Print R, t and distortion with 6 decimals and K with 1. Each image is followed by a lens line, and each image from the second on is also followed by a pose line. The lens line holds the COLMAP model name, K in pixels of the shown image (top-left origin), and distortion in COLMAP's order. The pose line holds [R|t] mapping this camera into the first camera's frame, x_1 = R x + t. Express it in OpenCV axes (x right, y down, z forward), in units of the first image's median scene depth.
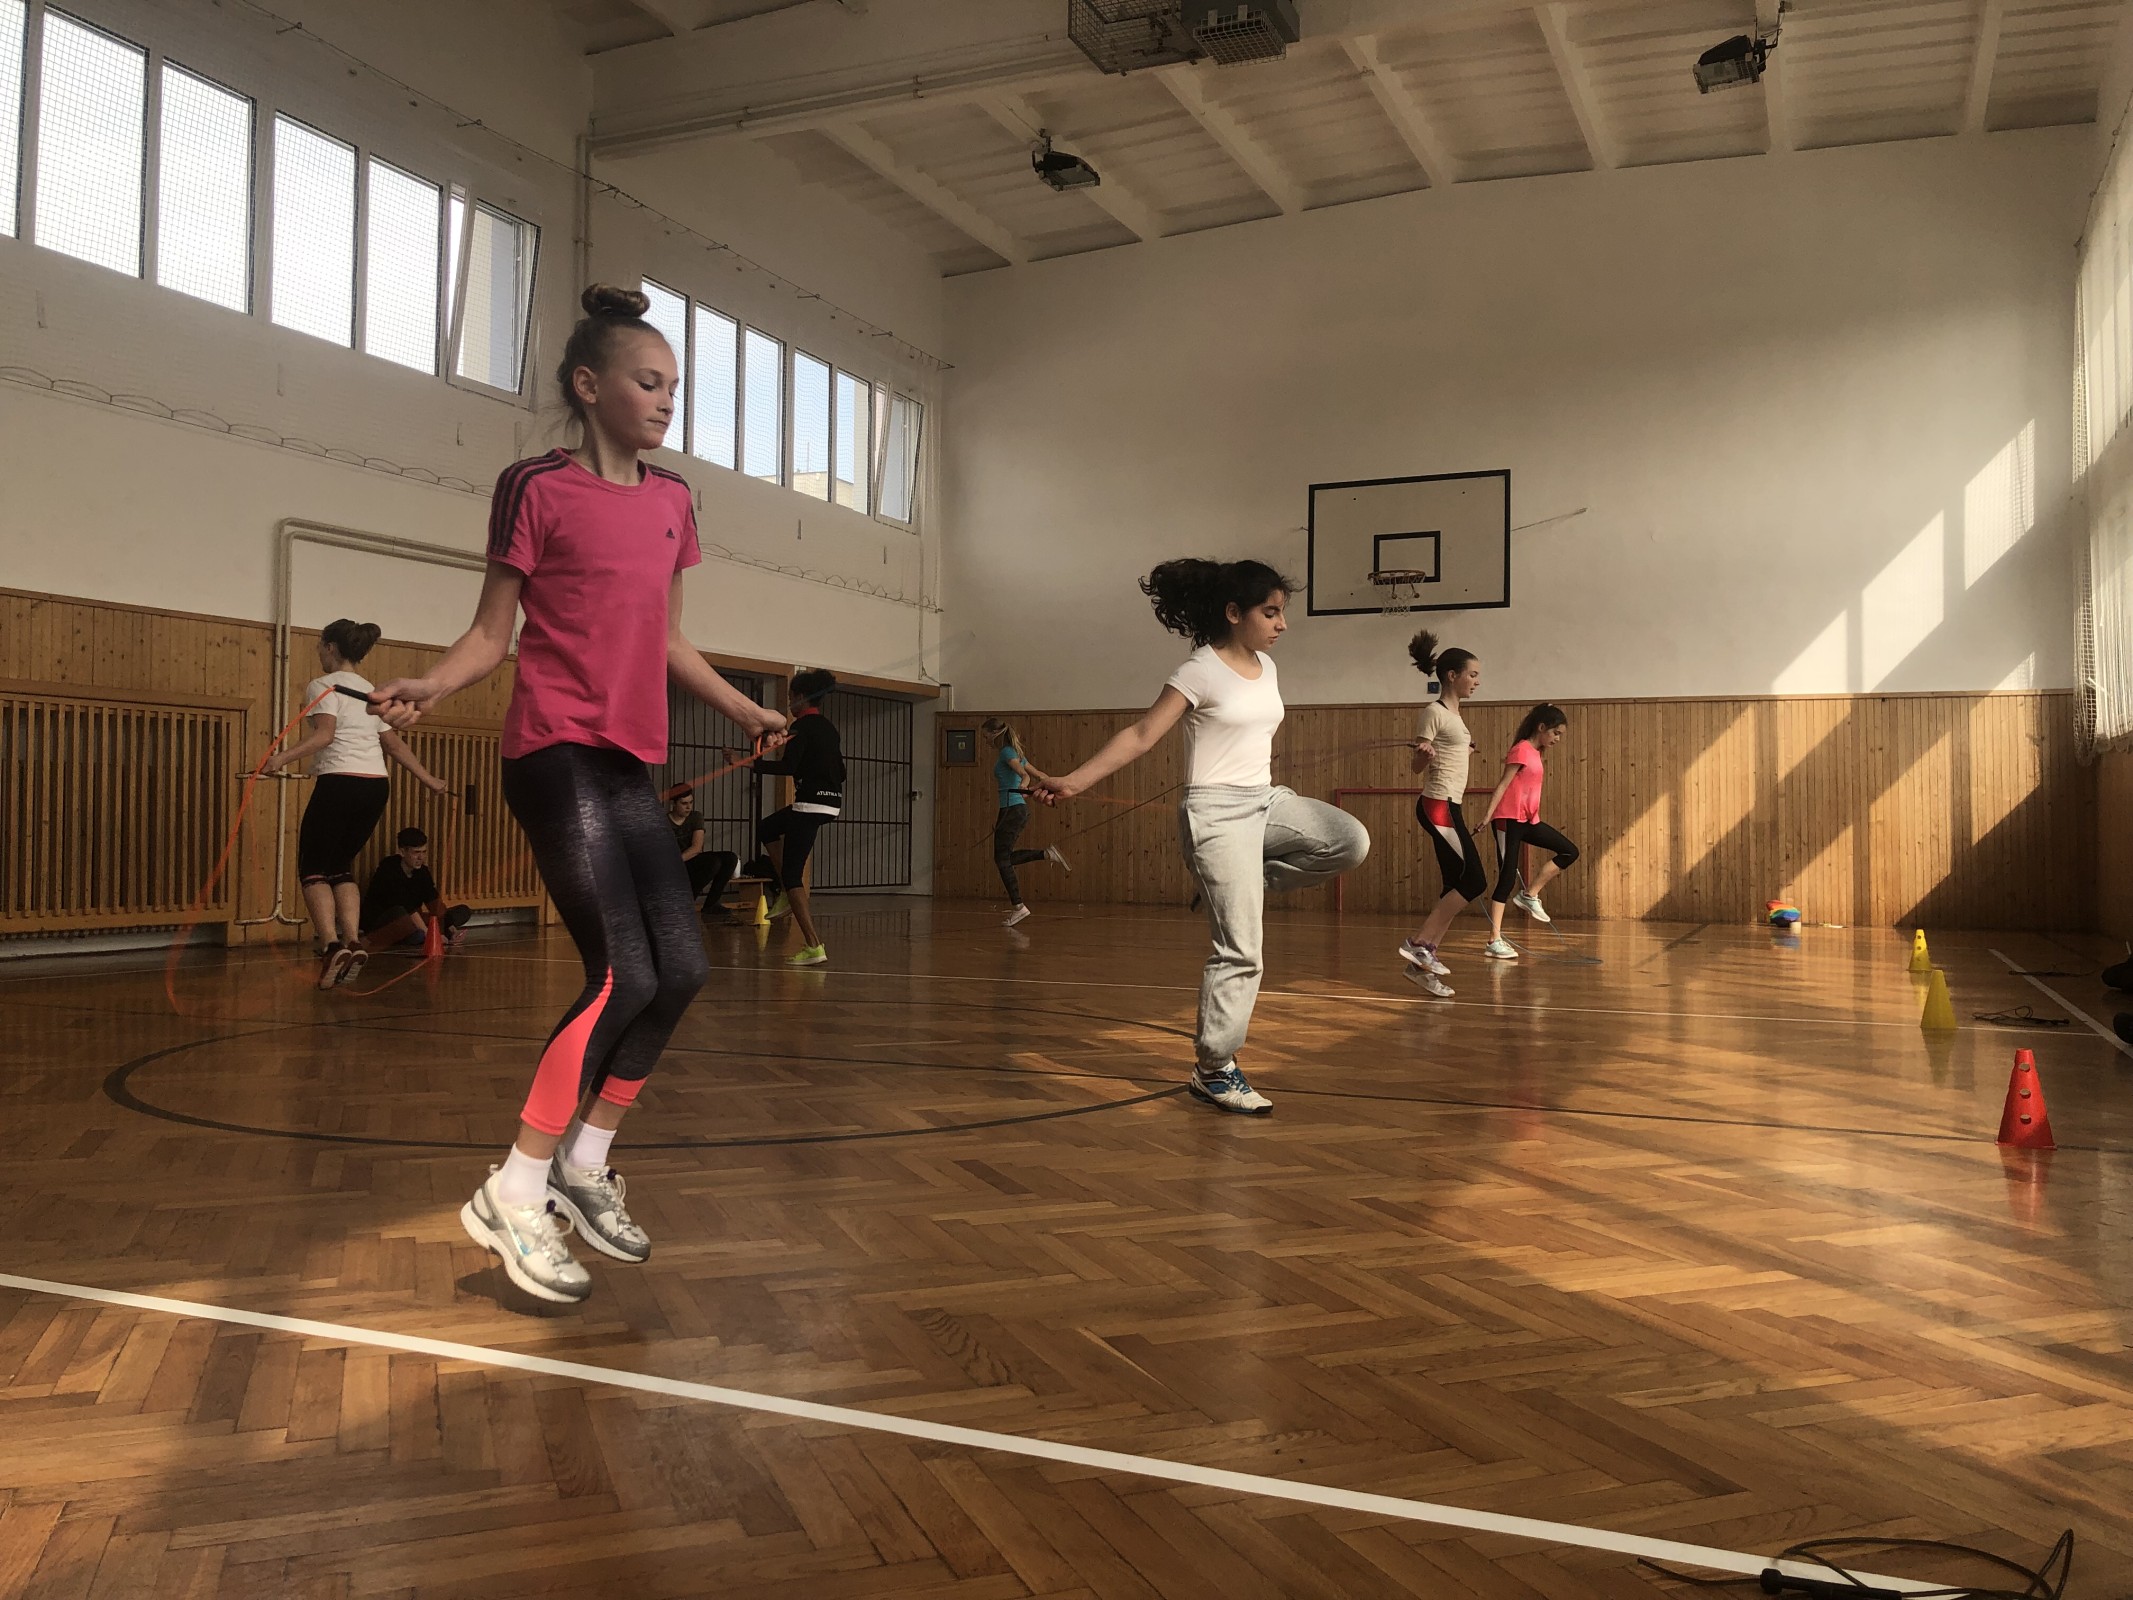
lens RADIAL K [[1750.2, 0, 1066.5], [0, 1750.2, 800.0], [0, 0, 1]] dist [0.005986, -0.004822]
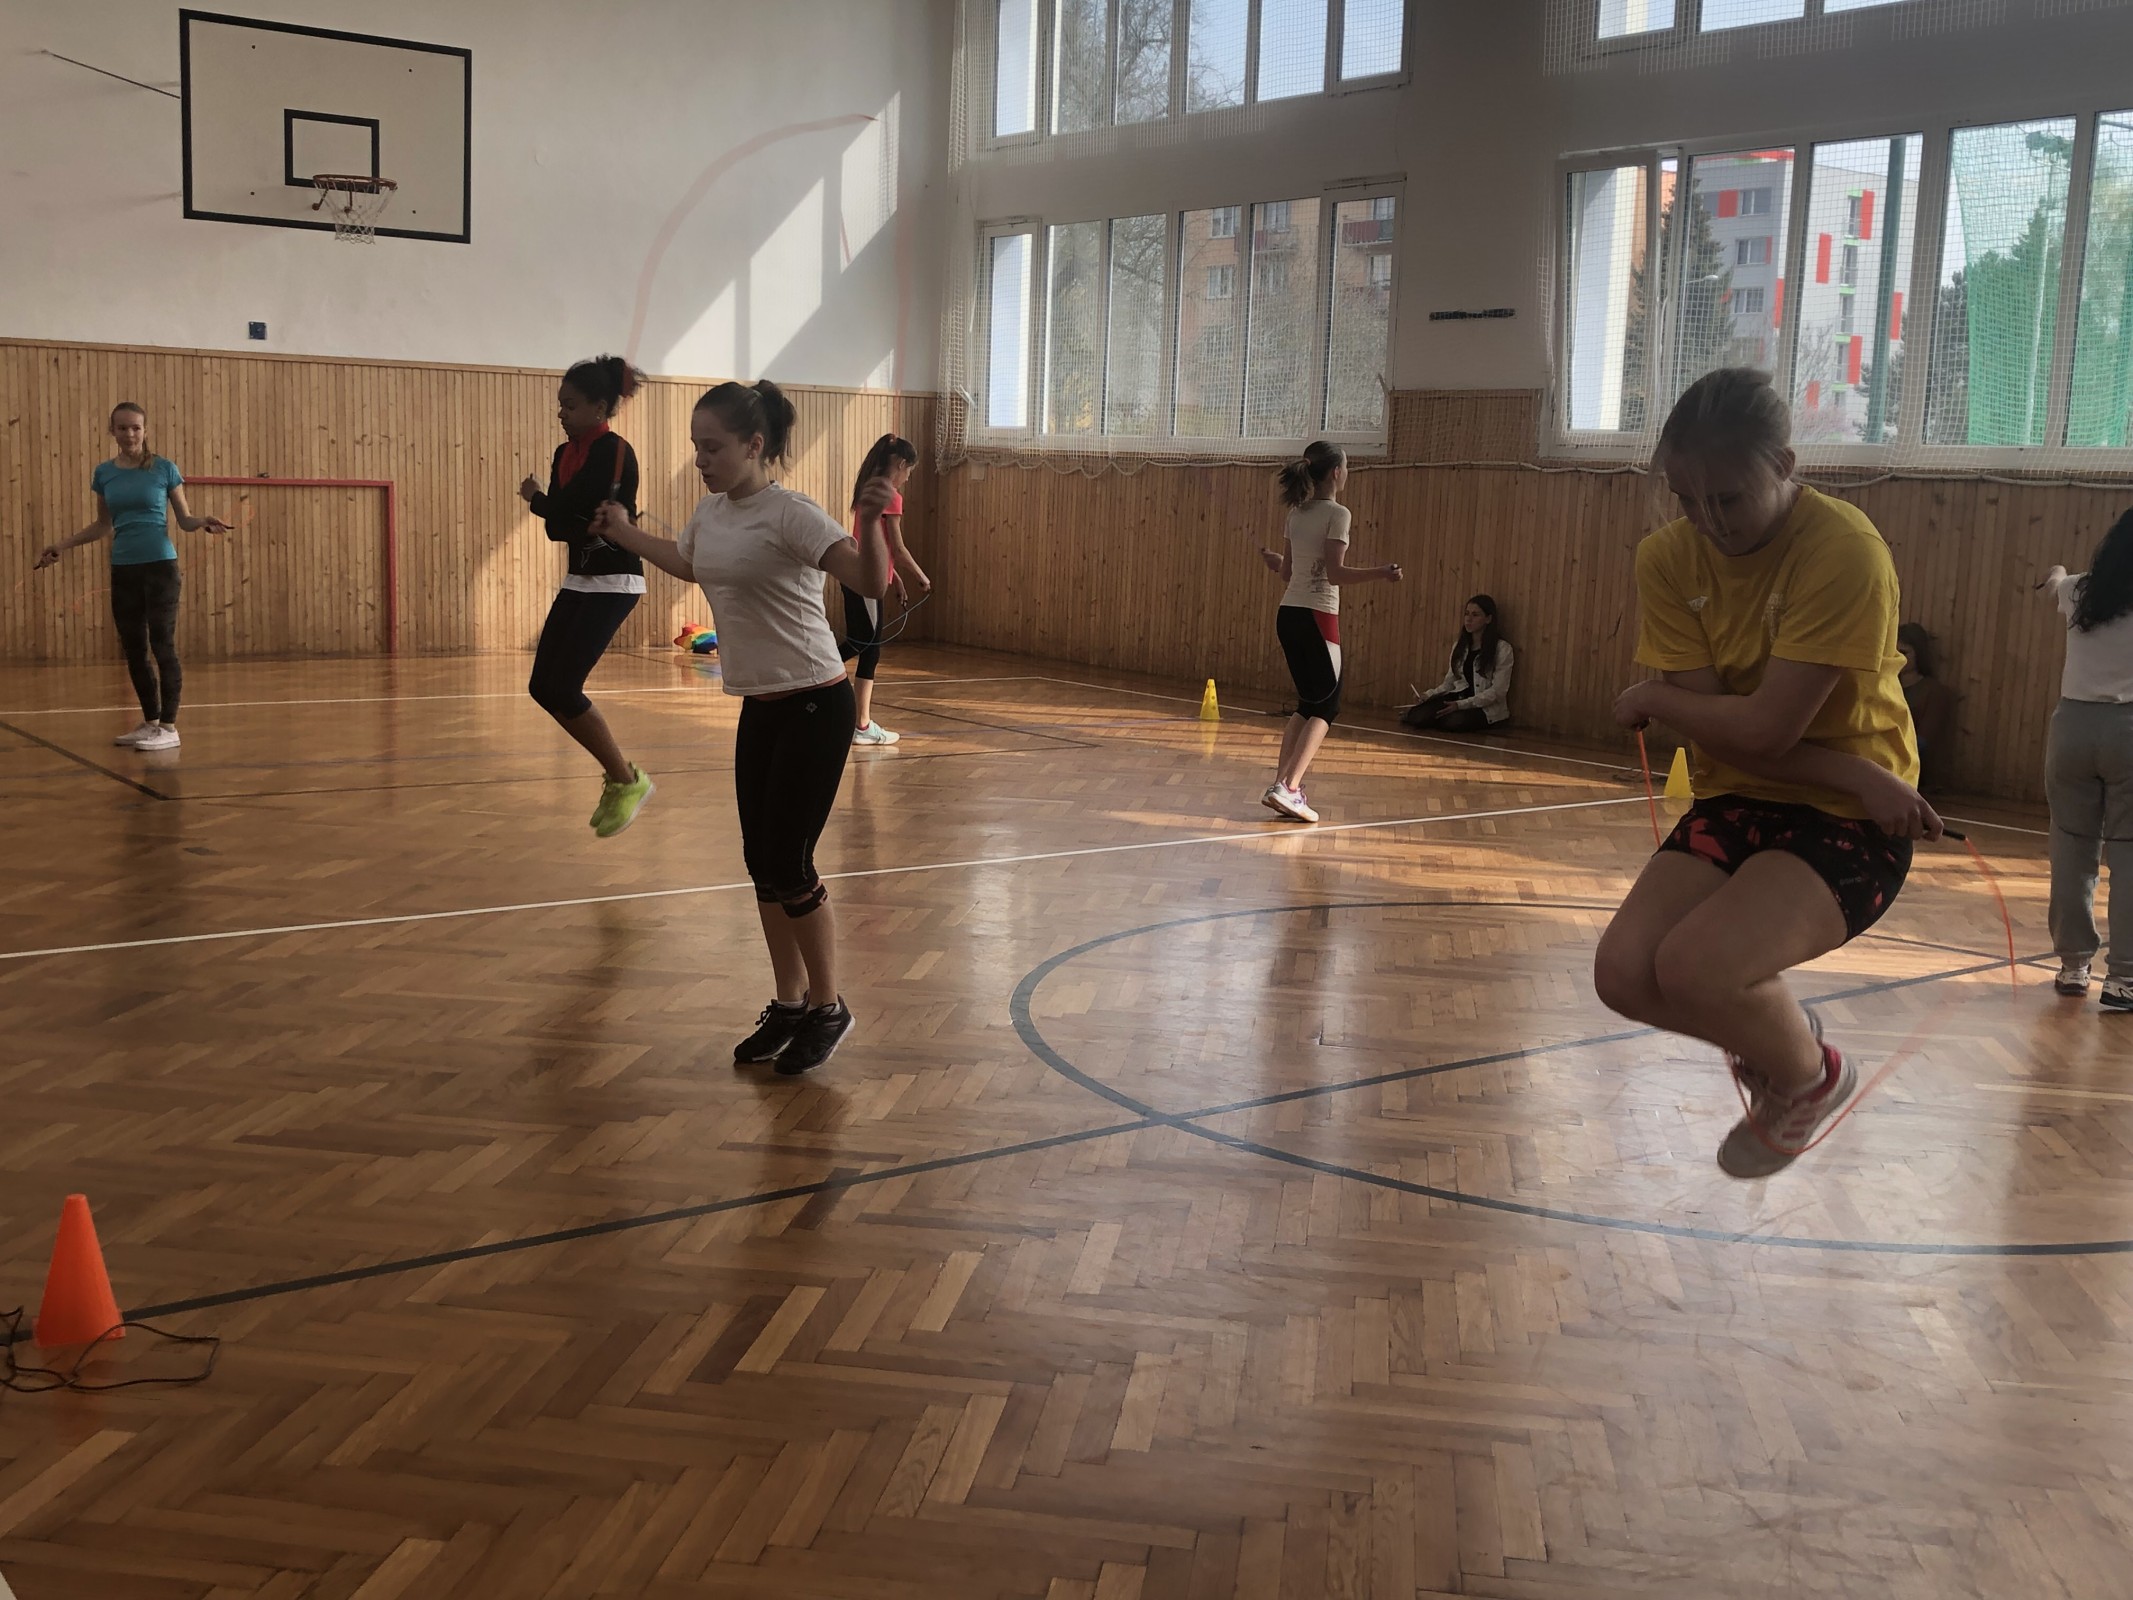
lens RADIAL K [[2336.5, 0, 1066.5], [0, 2336.5, 800.0], [0, 0, 1]] dist [0.010756, -0.030554]
pose [[0.476822, -0.118986, 0.870909, -0.685351], [-0.043637, 0.986370, 0.158652, -0.061744], [-0.877916, -0.113652, 0.465130, 0.393969]]
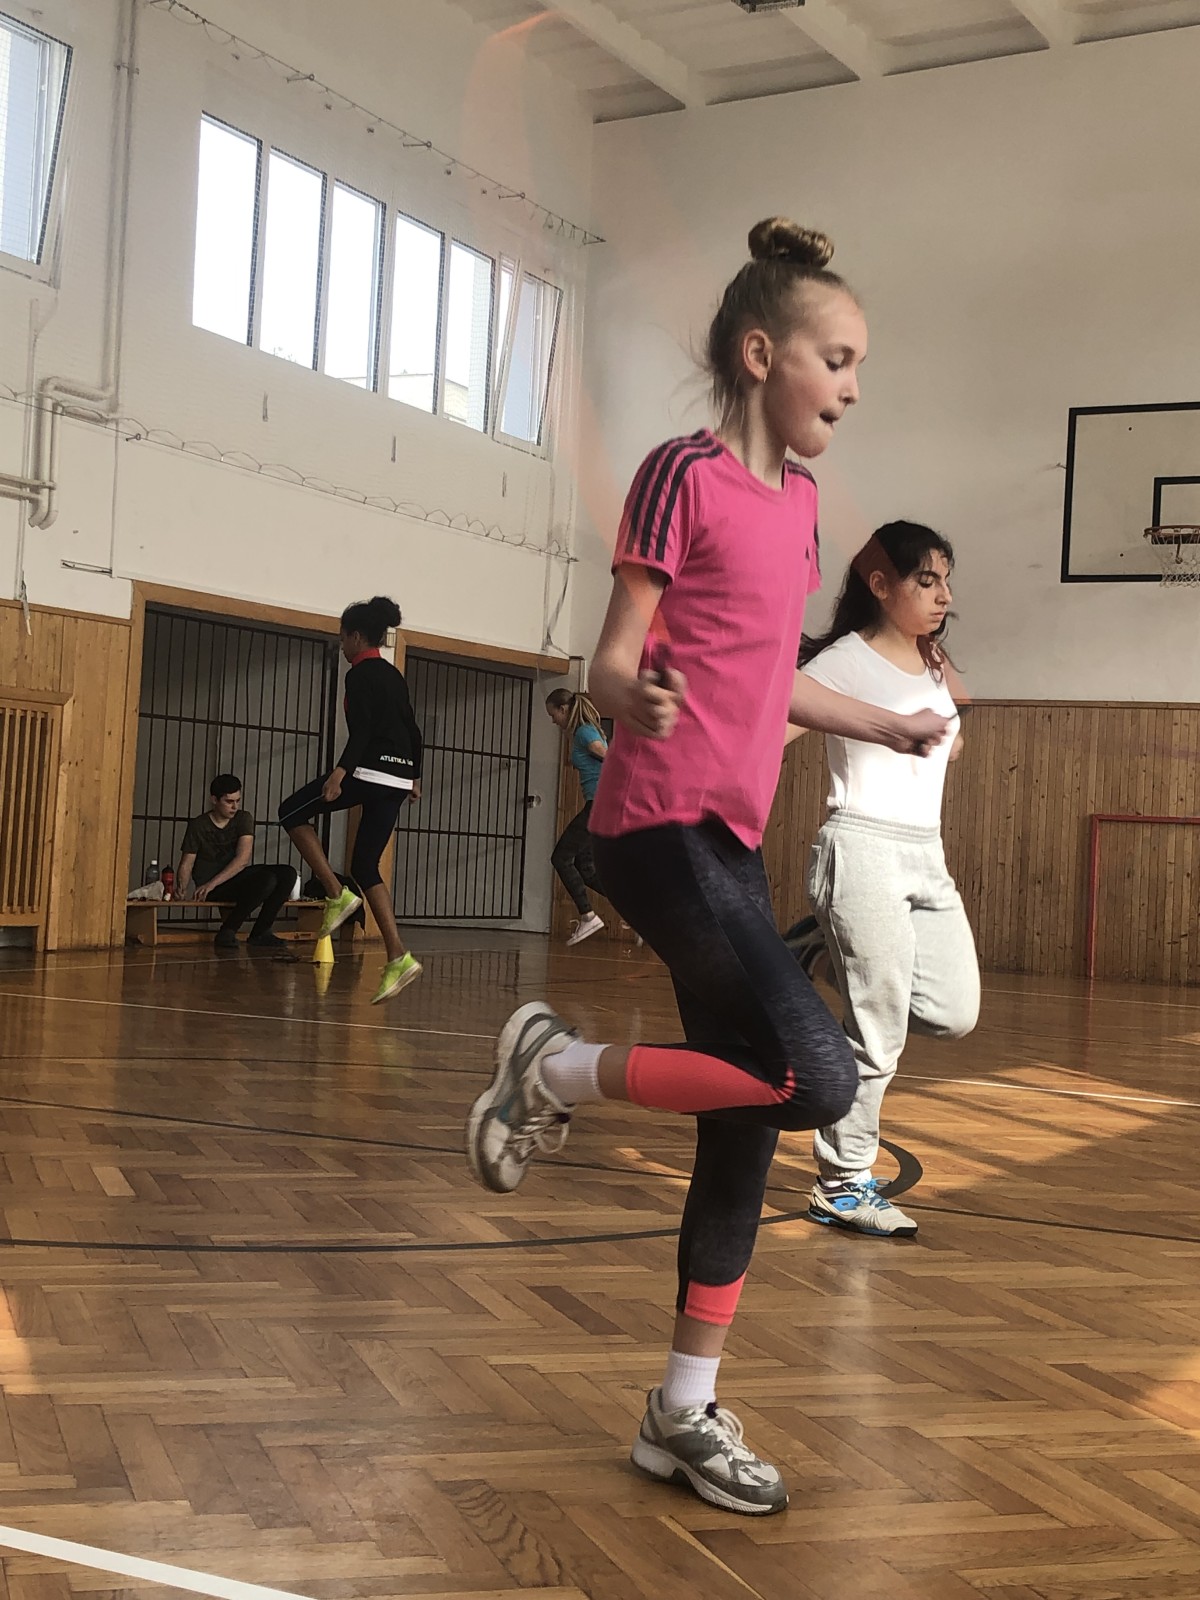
lens RADIAL K [[2302.7, 0, 600.0], [0, 2302.7, 800.0], [0, 0, 1]] dist [0.077808, -0.383924]
pose [[0.997510, 0.038012, -0.059405, 0.004117], [-0.038326, 0.999257, -0.004157, -0.000335], [0.059203, 0.006424, 0.998225, 0.000059]]
